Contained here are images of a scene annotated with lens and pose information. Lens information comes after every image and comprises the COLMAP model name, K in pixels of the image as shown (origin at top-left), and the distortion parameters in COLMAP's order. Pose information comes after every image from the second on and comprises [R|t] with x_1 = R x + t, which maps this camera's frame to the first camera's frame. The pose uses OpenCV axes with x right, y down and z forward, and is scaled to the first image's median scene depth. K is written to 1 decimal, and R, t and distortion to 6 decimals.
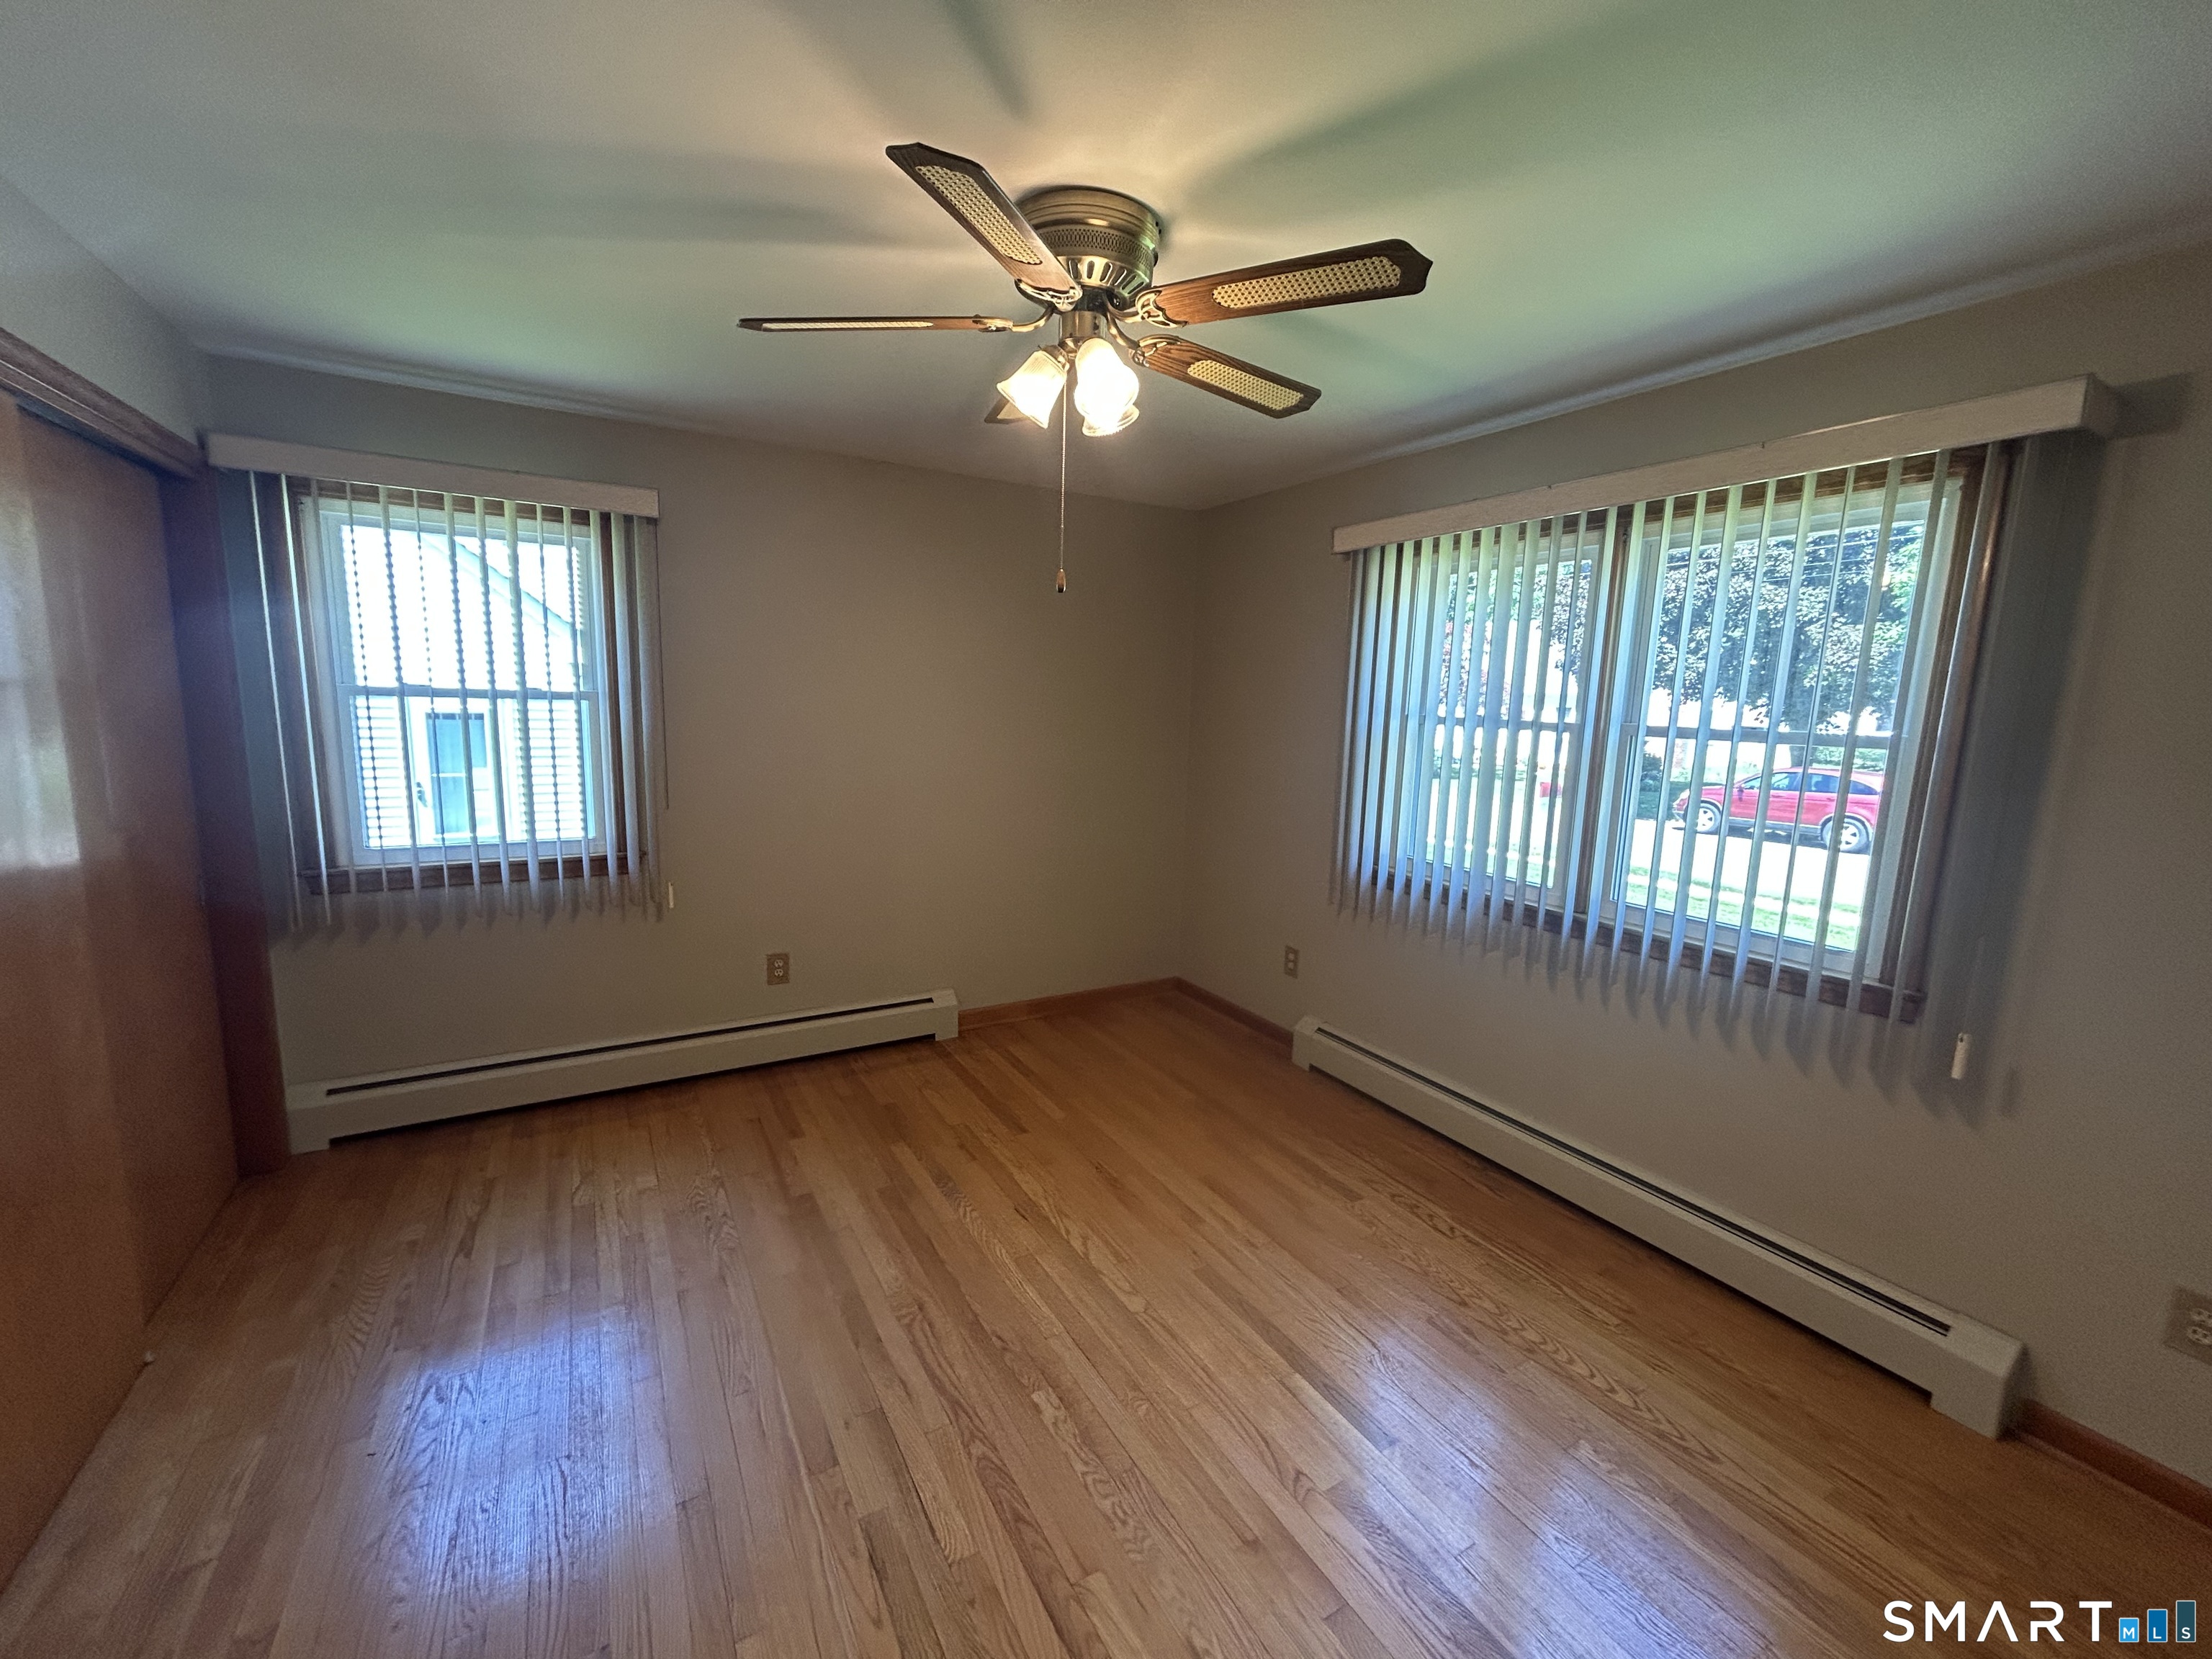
lens RADIAL K [[894.5, 0, 1101.5], [0, 894.5, 829.5], [0, 0, 1]] dist [-0.001136, 0.000598]
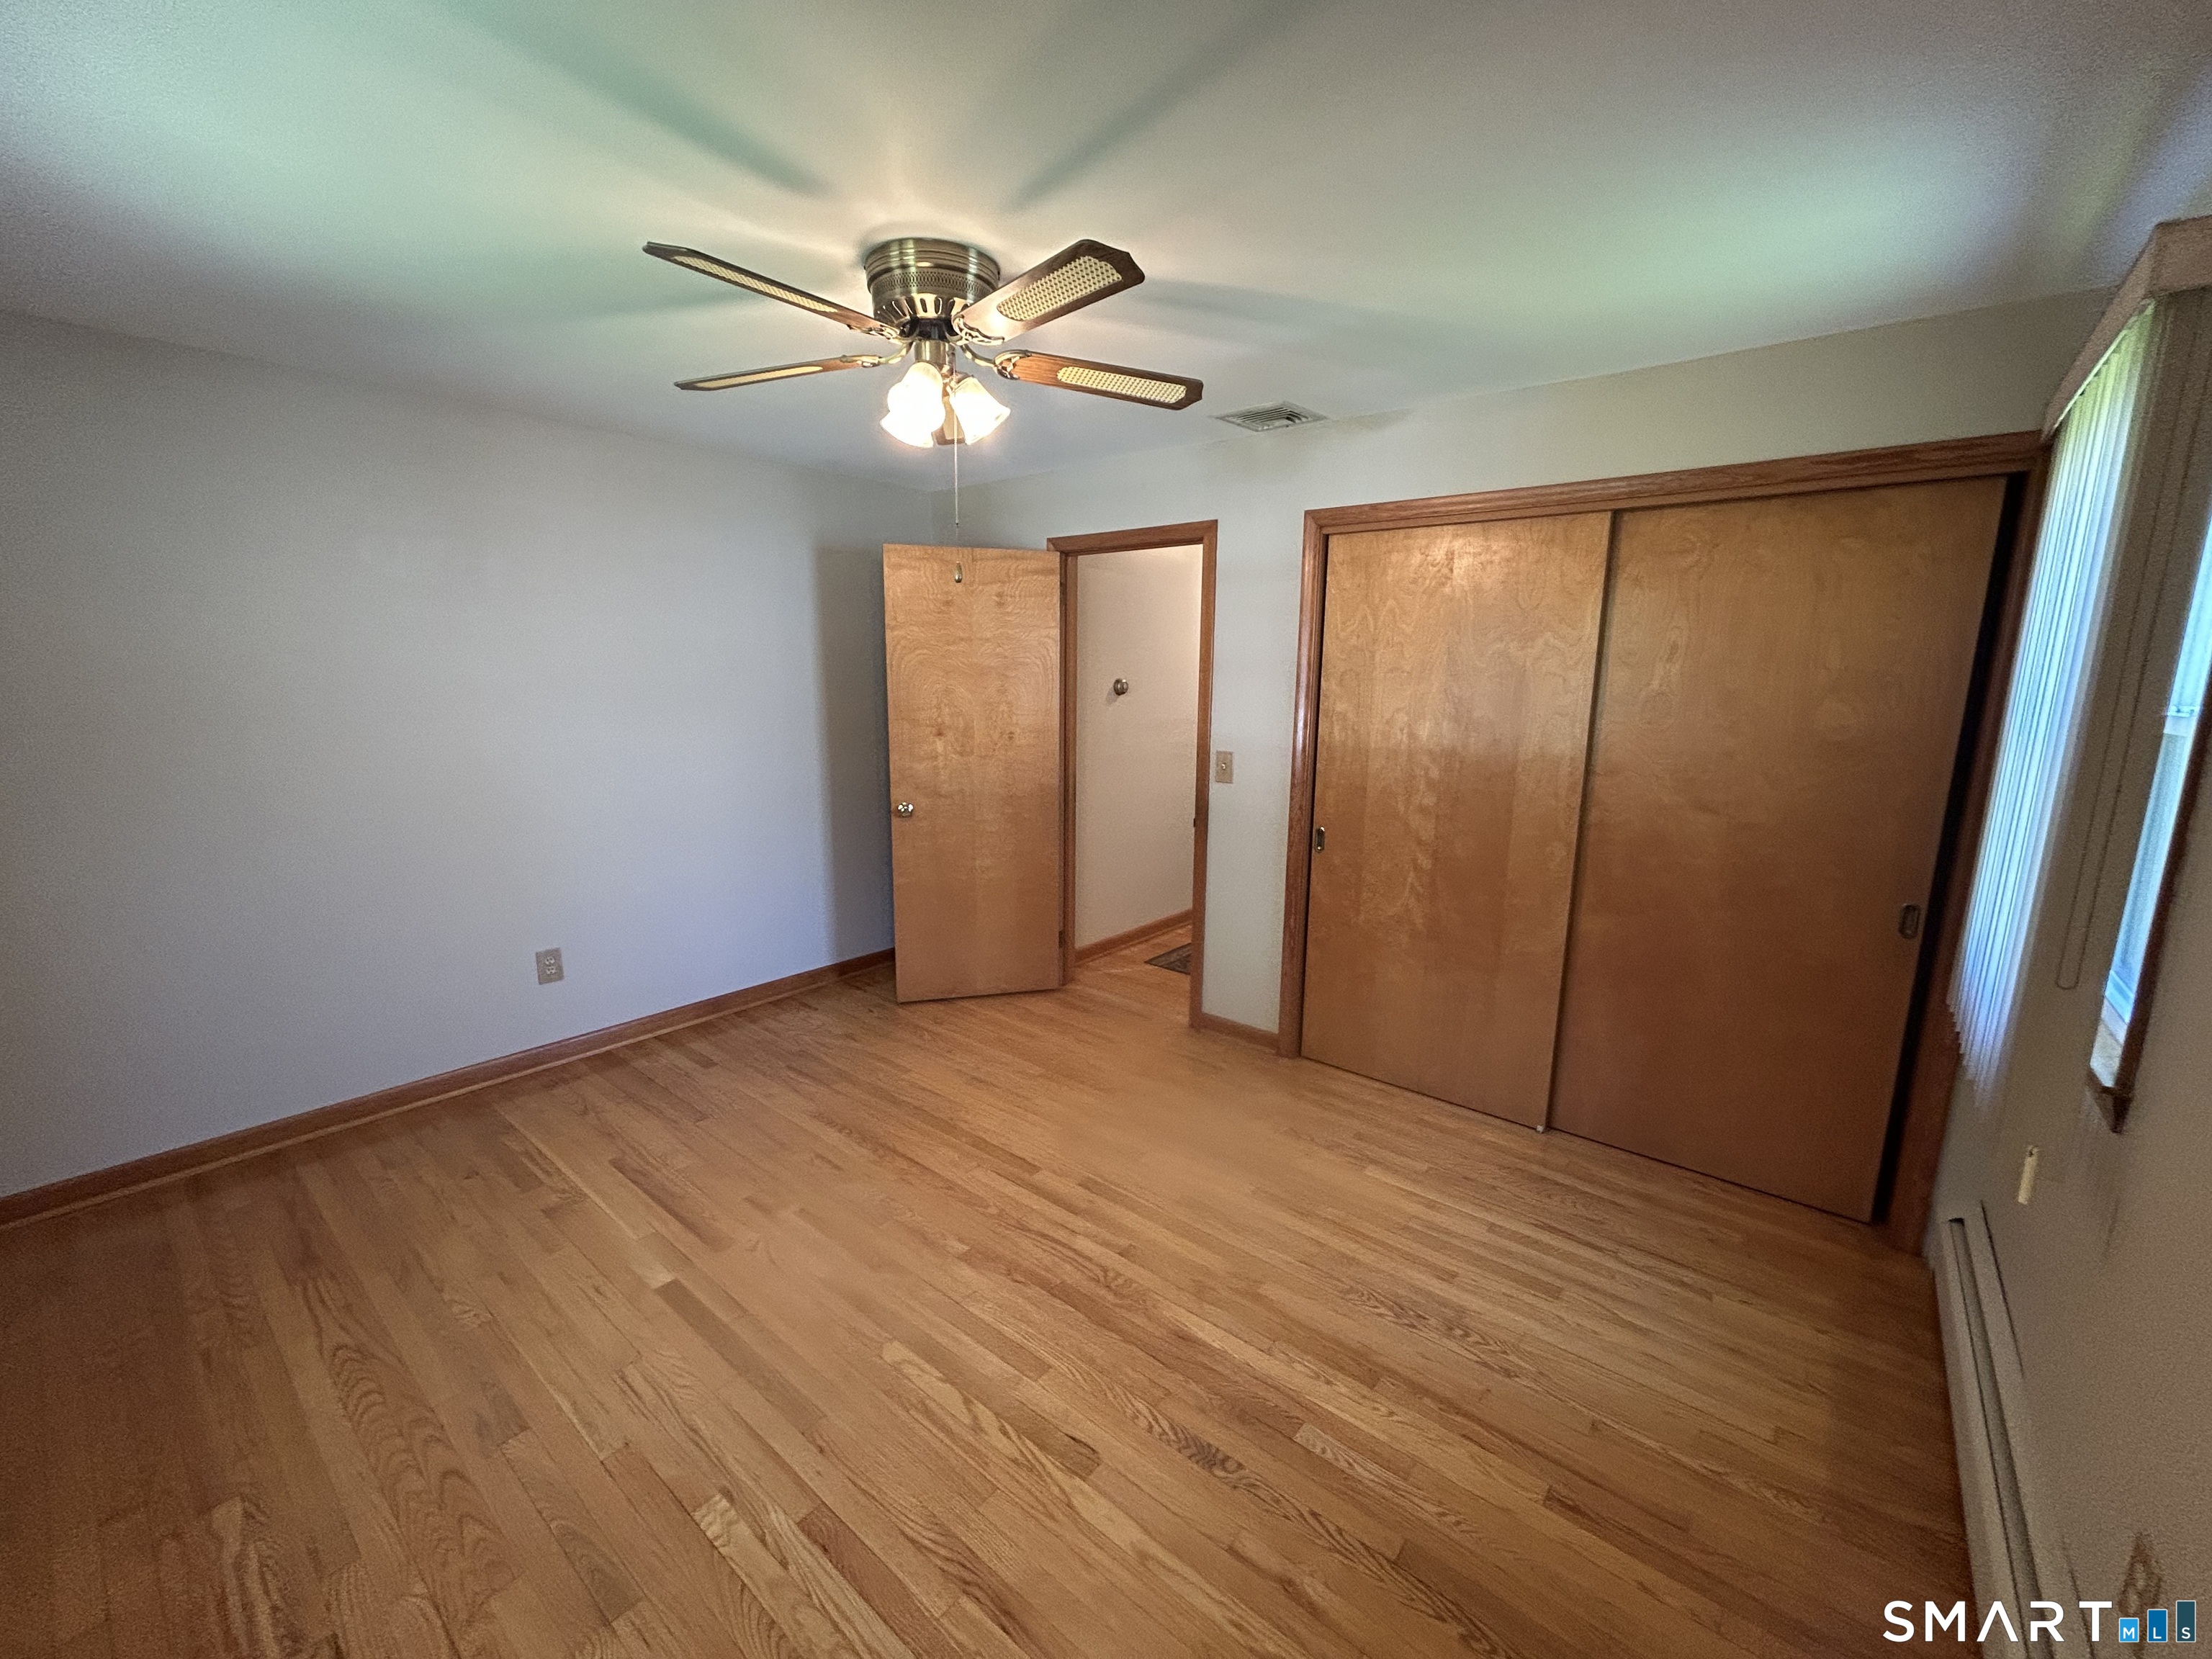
lens RADIAL K [[894.5, 0, 1103.1], [0, 894.5, 837.4], [0, 0, 1]] dist [-0.001136, 0.000598]
pose [[-0.937331, 0.027111, -0.347383, 0.138761], [-0.088998, 0.945271, 0.313913, -0.260203], [0.336882, 0.325157, -0.883620, 1.694764]]
